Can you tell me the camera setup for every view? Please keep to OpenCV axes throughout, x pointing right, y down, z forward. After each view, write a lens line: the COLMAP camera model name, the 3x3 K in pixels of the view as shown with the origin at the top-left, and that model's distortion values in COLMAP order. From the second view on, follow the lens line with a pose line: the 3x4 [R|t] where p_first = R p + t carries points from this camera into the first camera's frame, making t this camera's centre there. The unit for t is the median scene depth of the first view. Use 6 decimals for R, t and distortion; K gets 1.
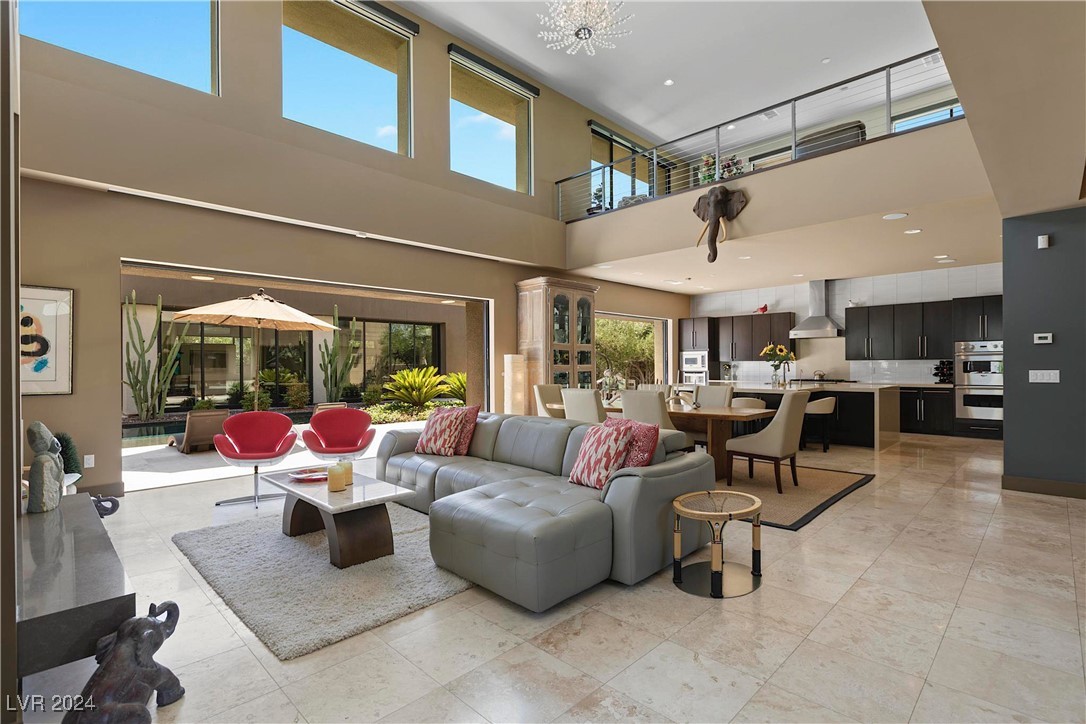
lens RADIAL K [[522.6, 0, 536.4], [0, 522.6, 363.2], [0, 0, 1]] dist [-0.007677, 0.008628]
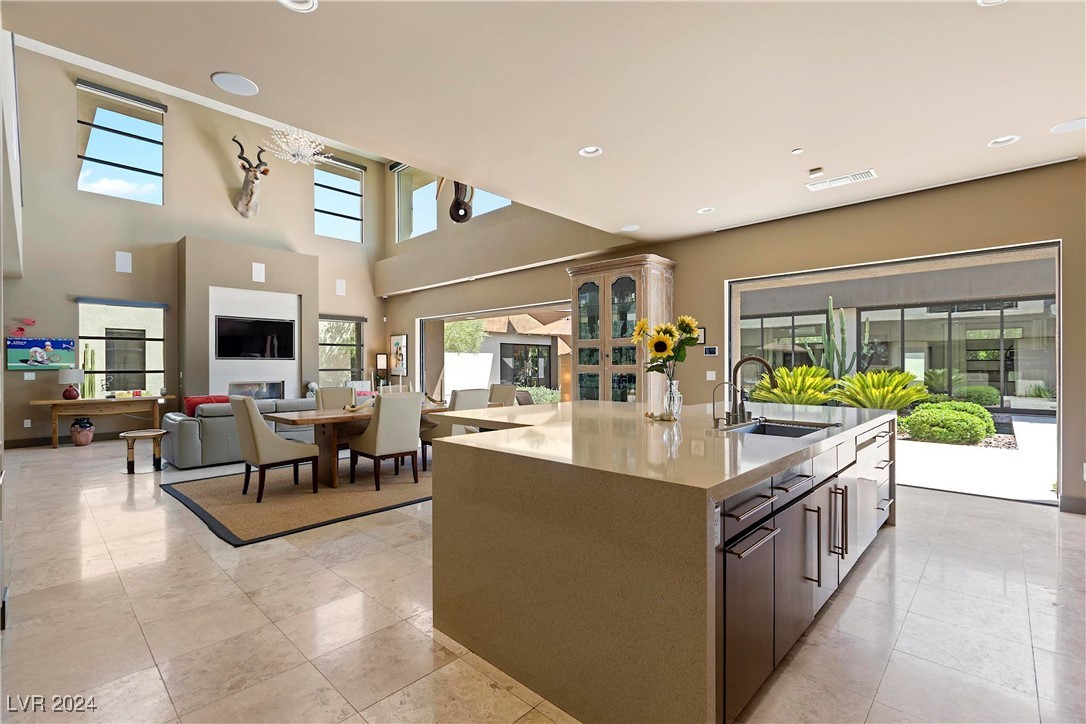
lens RADIAL K [[485.9, 0, 526.1], [0, 485.9, 363.2], [0, 0, 1]] dist [0.024982, 0.000084]
pose [[-0.001695, 0.000750, -0.999998, 0.978212], [0.005398, 0.999985, 0.000741, -0.000635], [0.999984, -0.005397, -0.001699, 1.054359]]
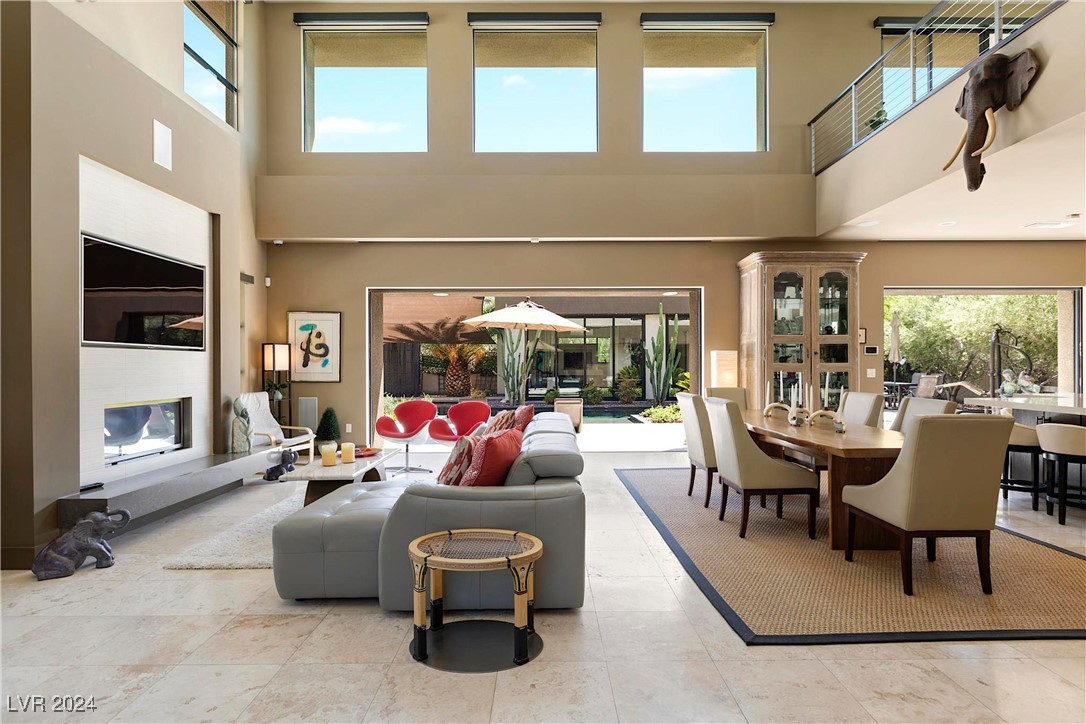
lens RADIAL K [[541.6, 0, 555.7], [0, 541.6, 363.2], [0, 0, 1]] dist [-0.000845, -0.001587]
pose [[0.706404, 0.002147, -0.707806, 0.429712], [0.002213, 0.999984, 0.005241, -0.001460], [0.707805, -0.005269, 0.706388, 0.227556]]
